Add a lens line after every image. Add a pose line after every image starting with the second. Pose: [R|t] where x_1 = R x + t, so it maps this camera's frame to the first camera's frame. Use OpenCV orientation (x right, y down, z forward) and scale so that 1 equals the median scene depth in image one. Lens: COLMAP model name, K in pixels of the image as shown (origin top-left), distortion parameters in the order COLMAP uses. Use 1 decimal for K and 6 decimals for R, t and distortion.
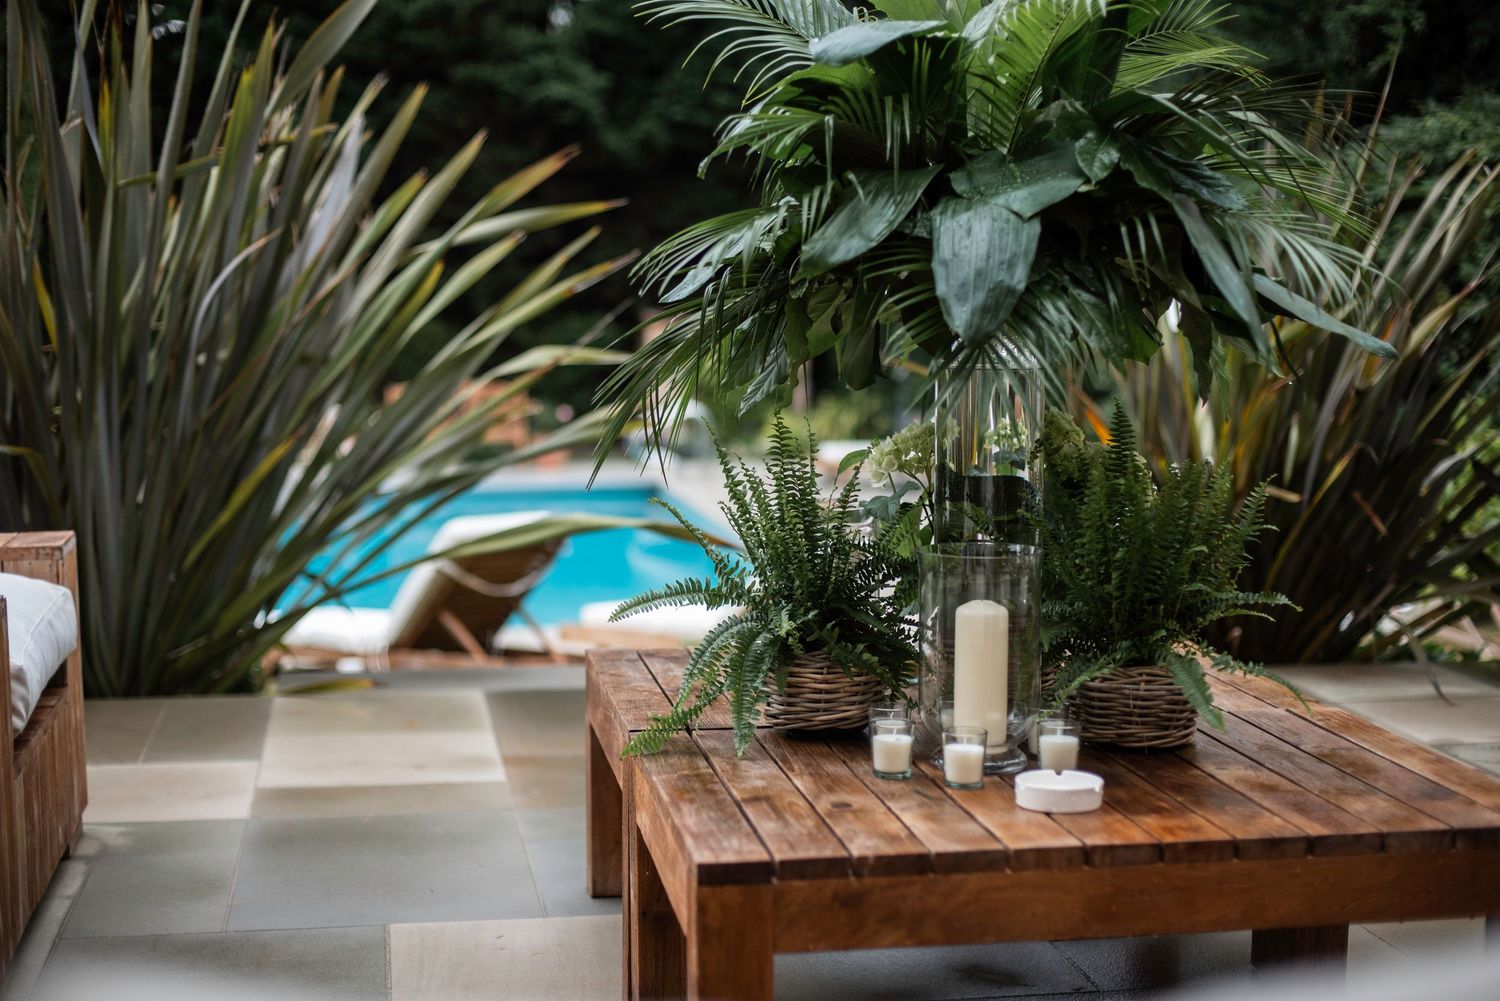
lens RADIAL K [[2193.2, 0, 750.0], [0, 2193.2, 500.5], [0, 0, 1]] dist [-0.104531, 0.043095]
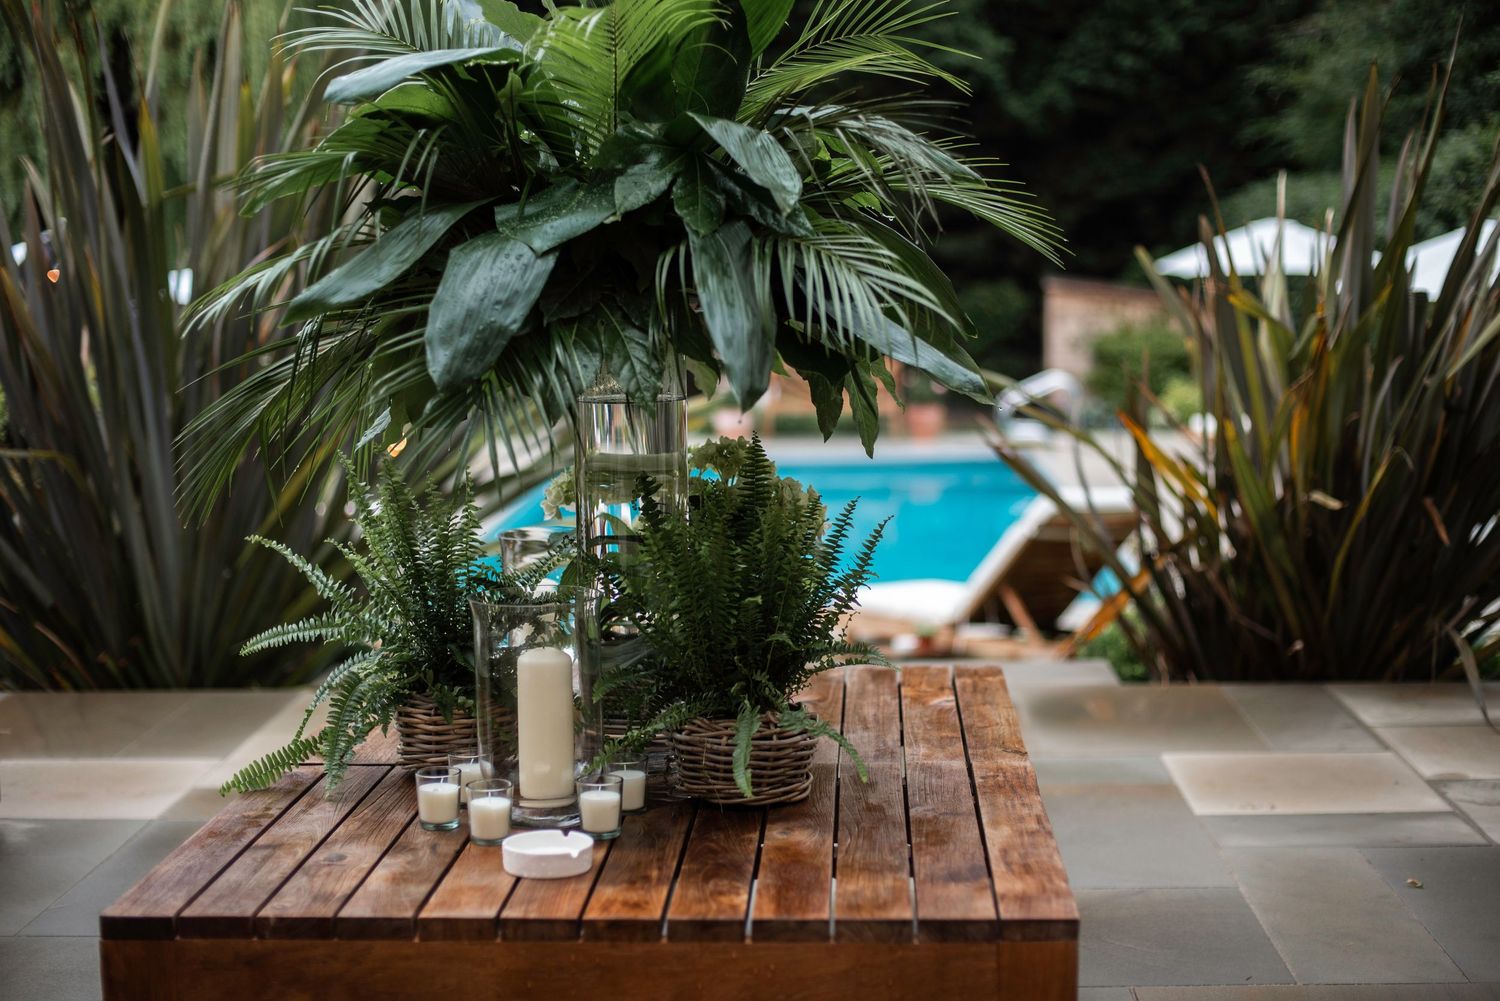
lens RADIAL K [[2193.2, 0, 750.0], [0, 2193.2, 500.5], [0, 0, 1]] dist [-0.104531, 0.043095]
pose [[0.976451, 0.005699, -0.215664, 0.428128], [-0.002100, 0.999855, 0.016917, -0.037968], [0.215729, -0.016065, 0.976321, 0.084003]]
